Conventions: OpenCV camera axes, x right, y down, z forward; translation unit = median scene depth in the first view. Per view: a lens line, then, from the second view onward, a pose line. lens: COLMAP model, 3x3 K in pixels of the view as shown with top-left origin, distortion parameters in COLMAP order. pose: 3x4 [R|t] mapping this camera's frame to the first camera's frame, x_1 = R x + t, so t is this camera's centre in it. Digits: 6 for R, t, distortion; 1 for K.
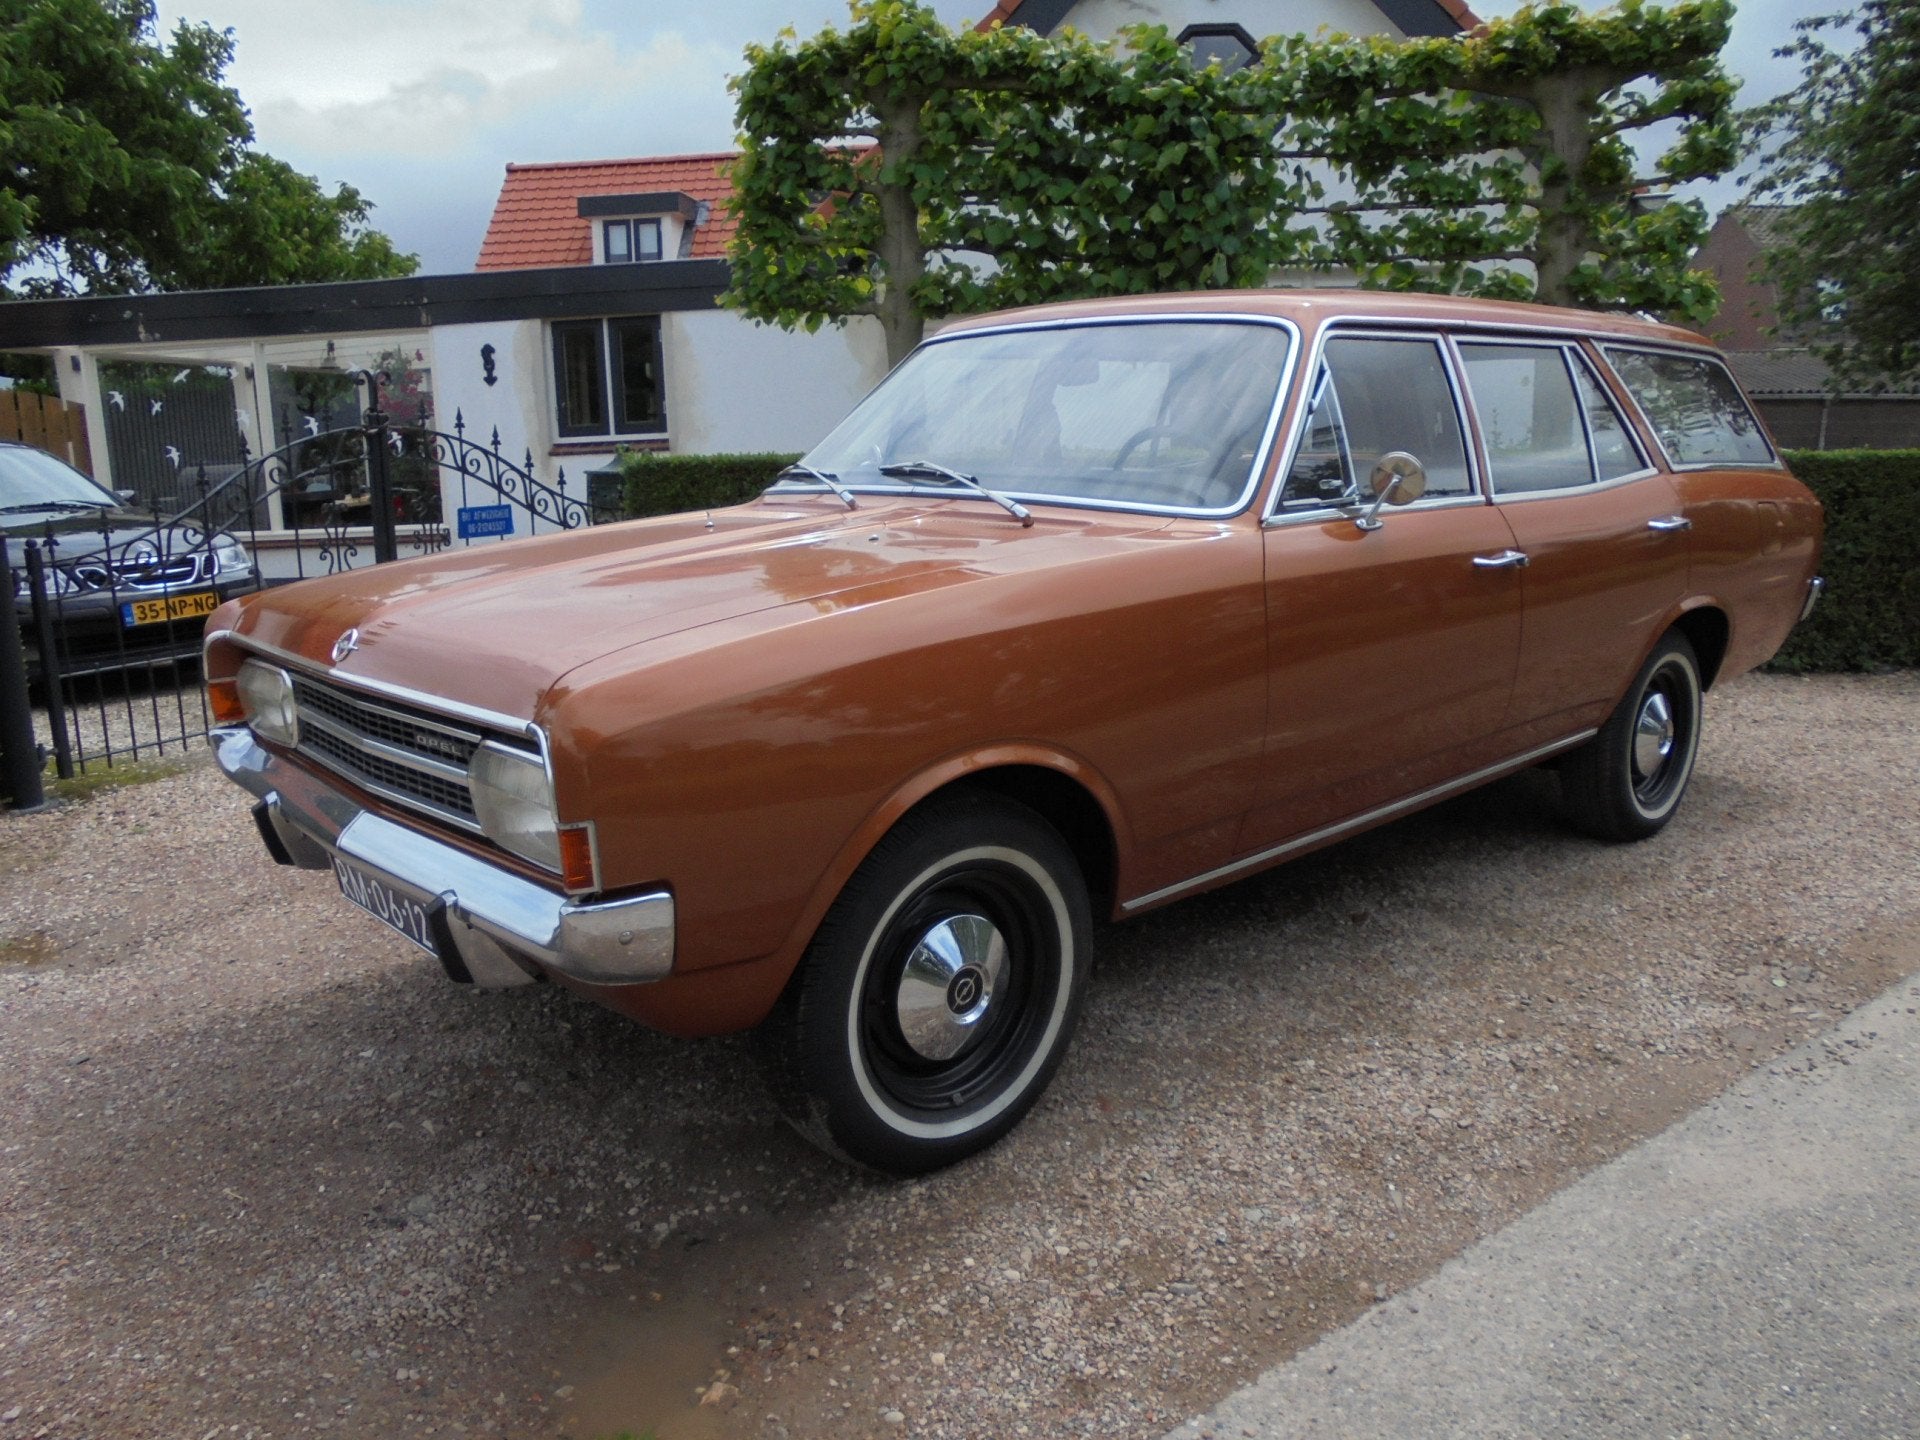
lens RADIAL K [[1533.2, 0, 960.0], [0, 1533.2, 720.0], [0, 0, 1]] dist [-0.154763, 0.169918]
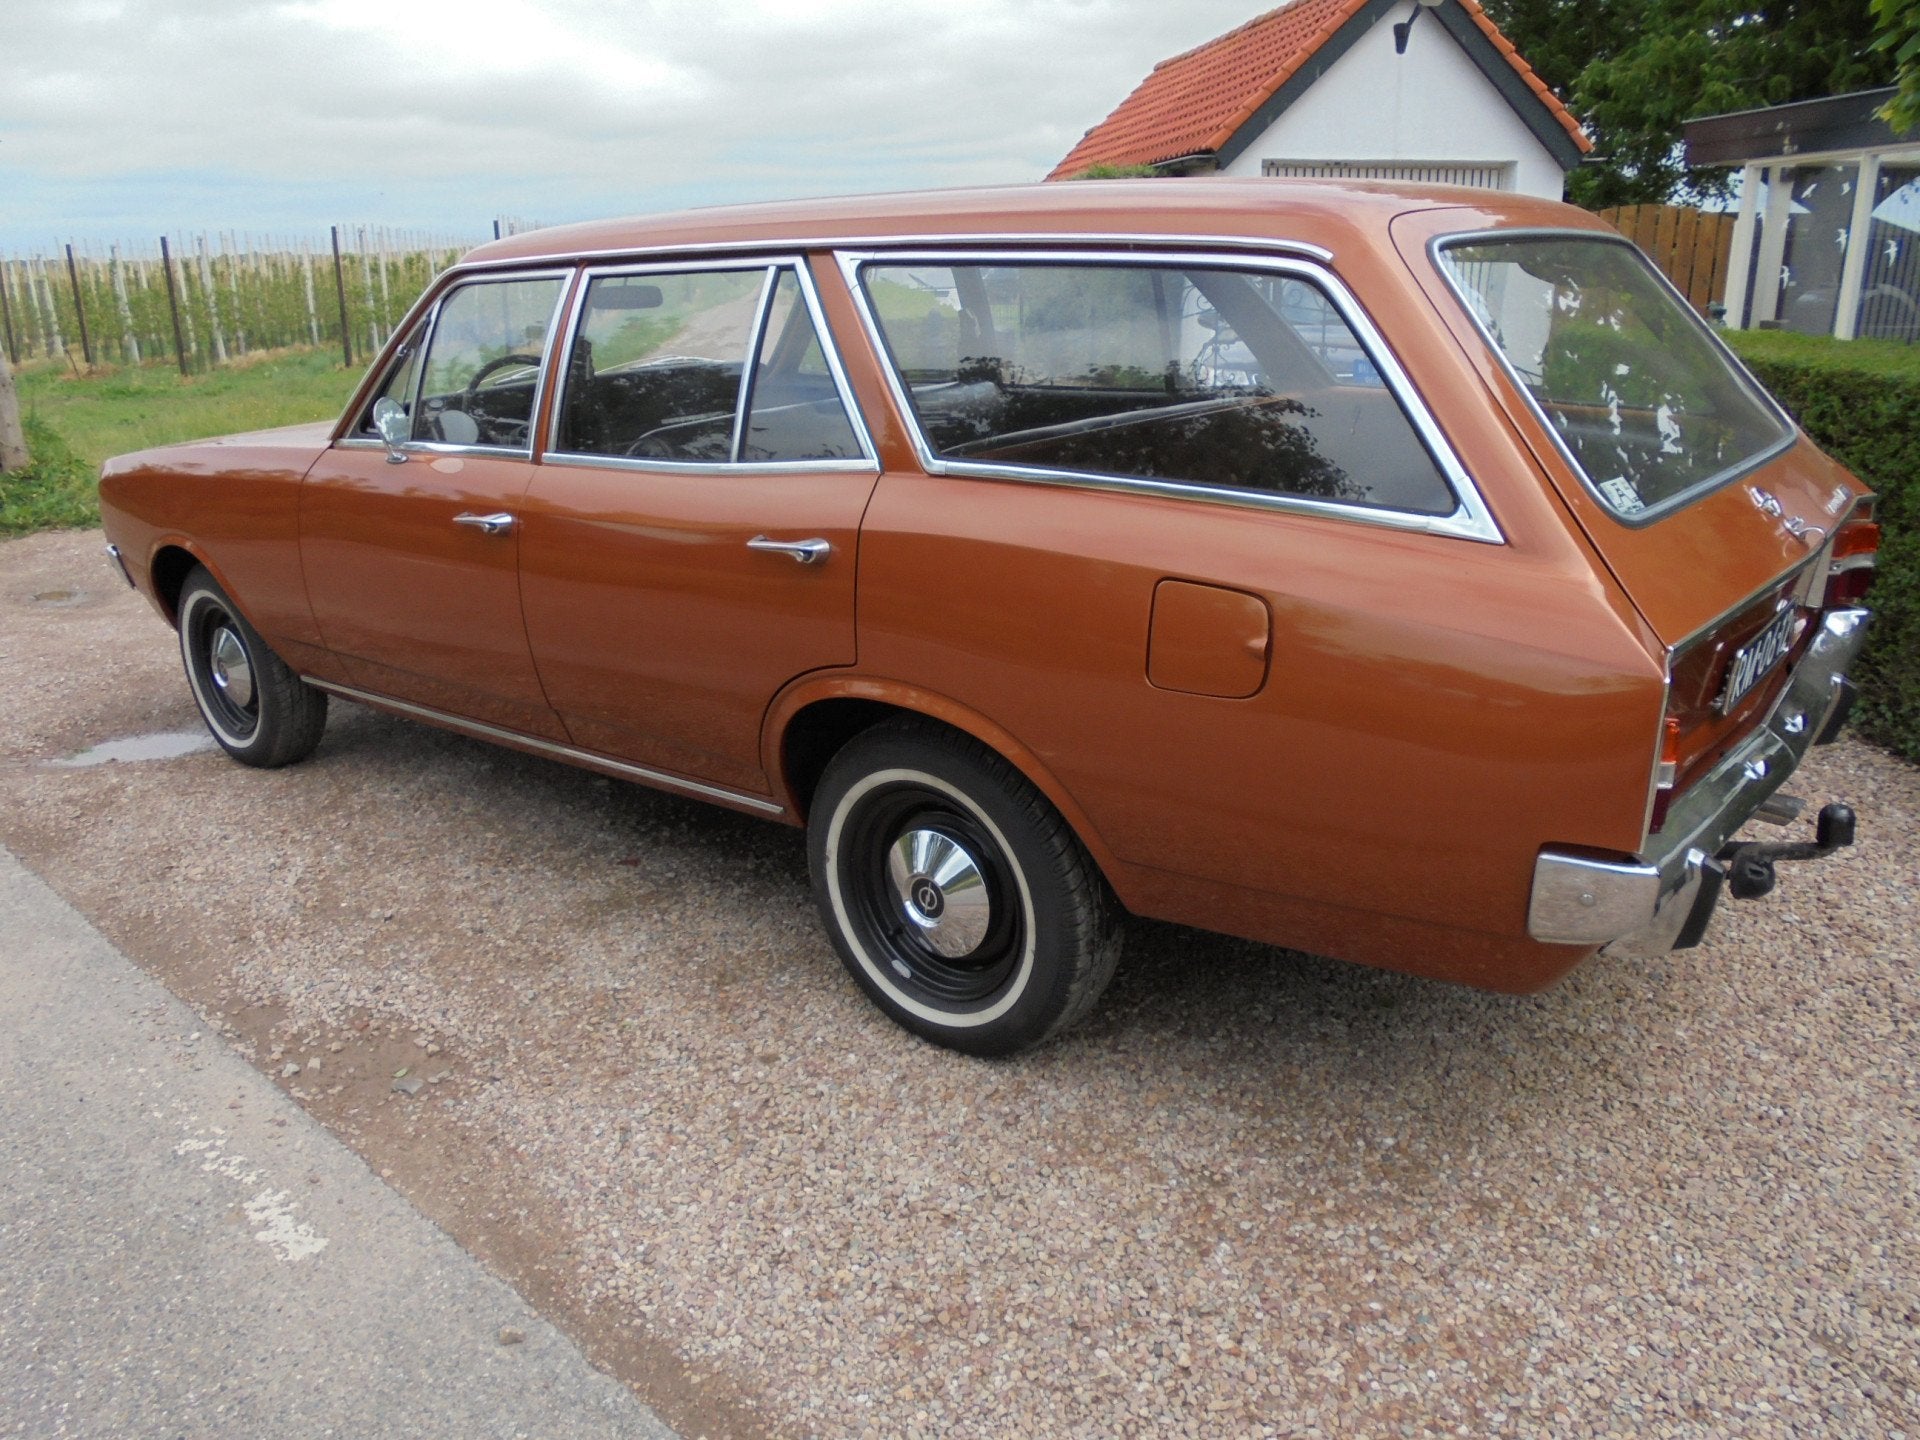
lens RADIAL K [[1548.5, 0, 971.1], [0, 1548.5, 737.1], [0, 0, 1]] dist [-0.148216, 0.159993]
pose [[0.139747, 0.322699, -0.936128, 0.635721], [-0.174773, 0.938601, 0.297461, -0.149426], [0.974641, 0.122041, 0.187566, 0.536169]]
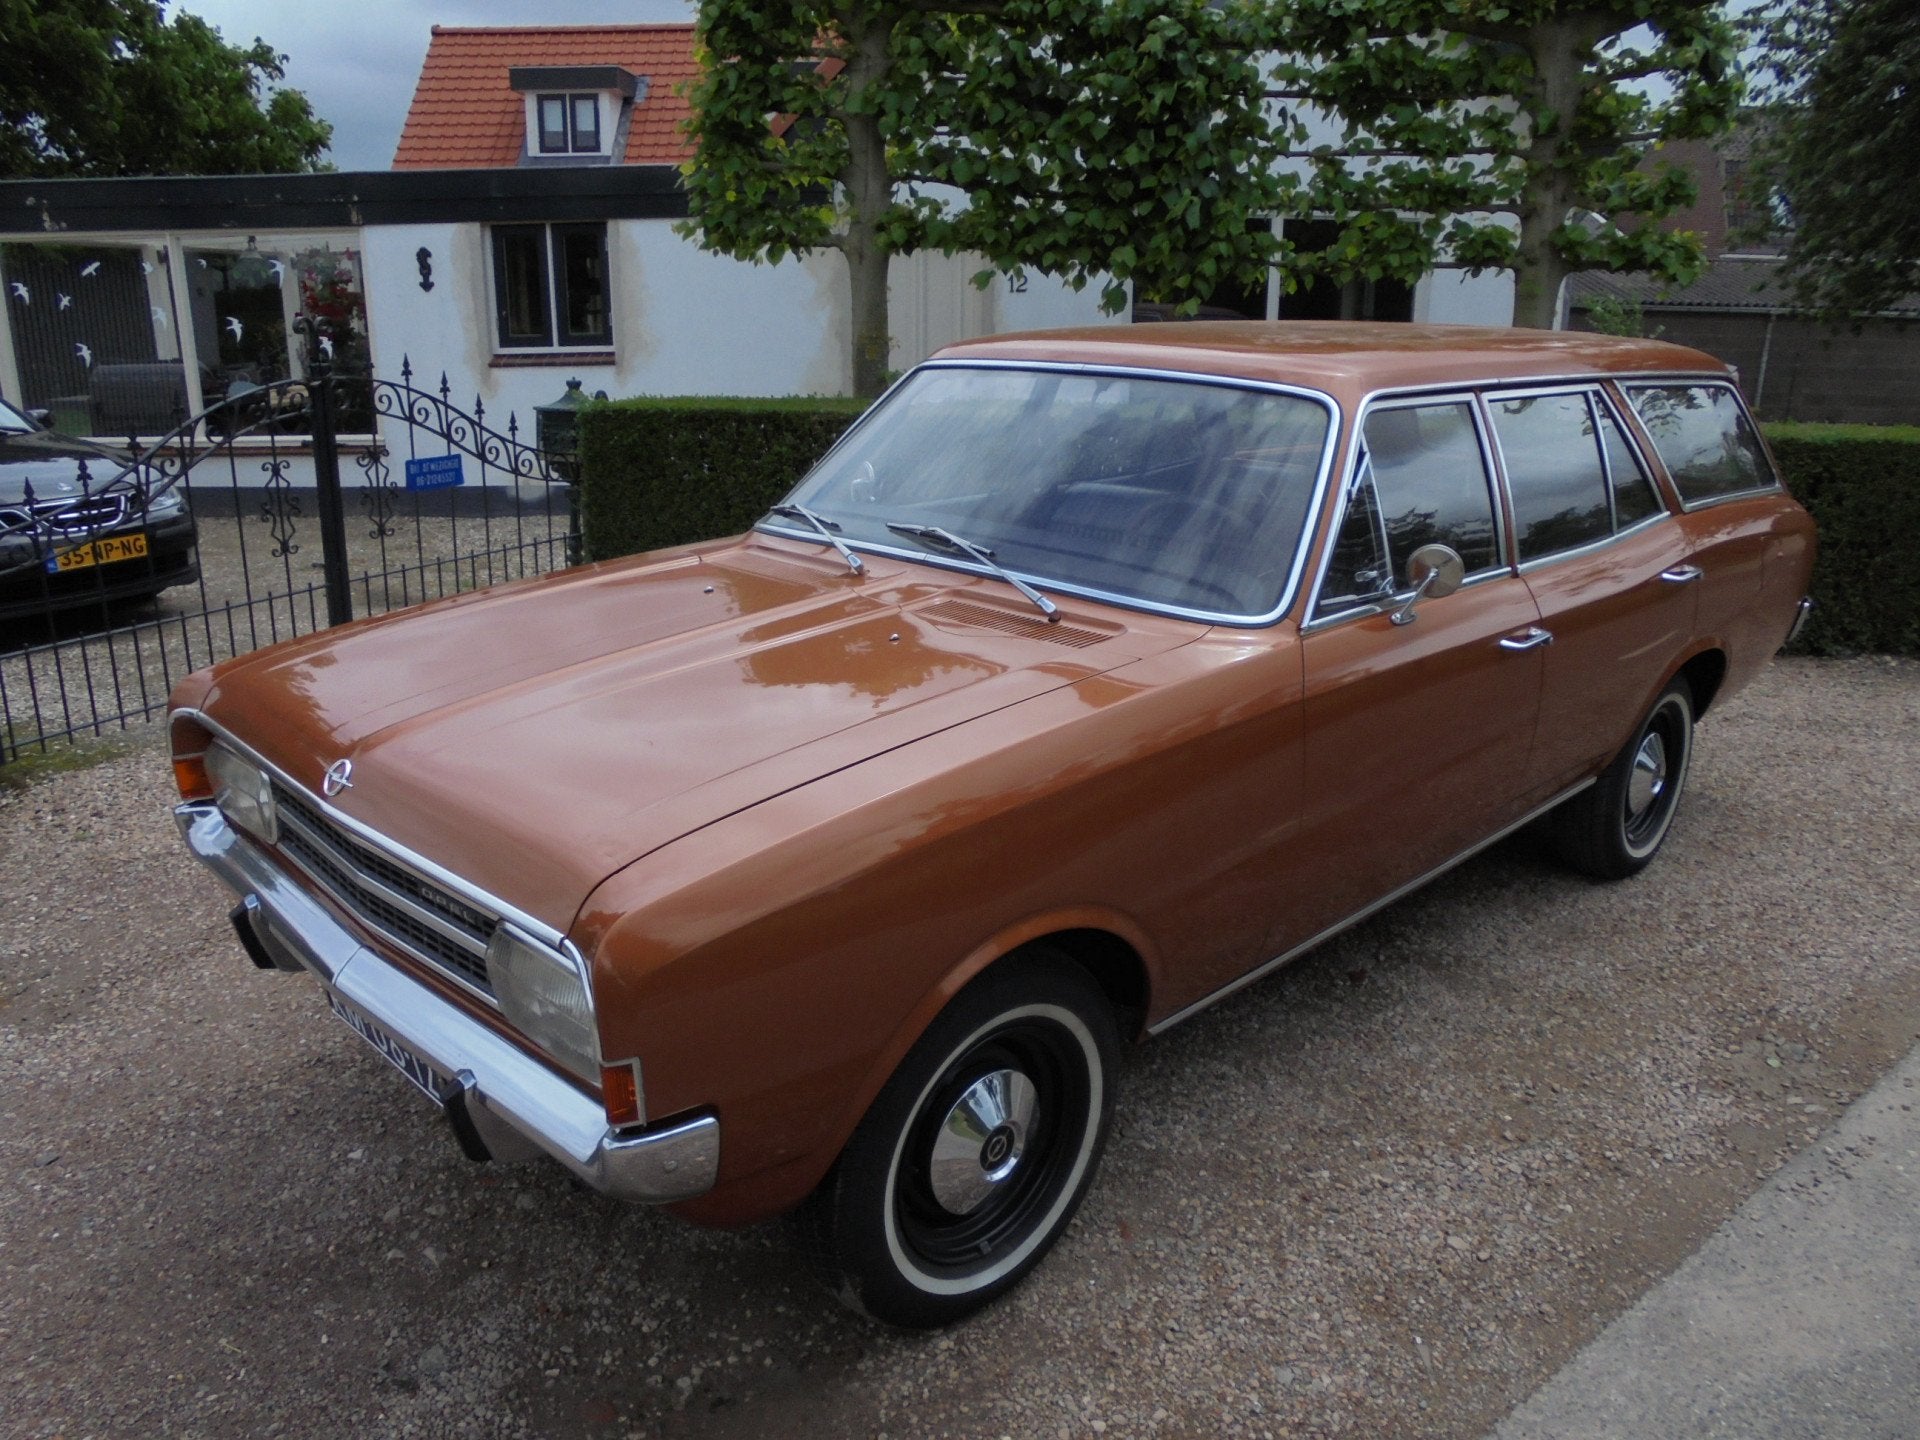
lens RADIAL K [[1533.2, 0, 960.0], [0, 1533.2, 720.0], [0, 0, 1]] dist [-0.154763, 0.169918]
pose [[0.998626, 0.015951, 0.049913, -0.025586], [-0.020275, 0.995970, 0.087370, -0.062473], [-0.048318, -0.088262, 0.994925, 0.021236]]
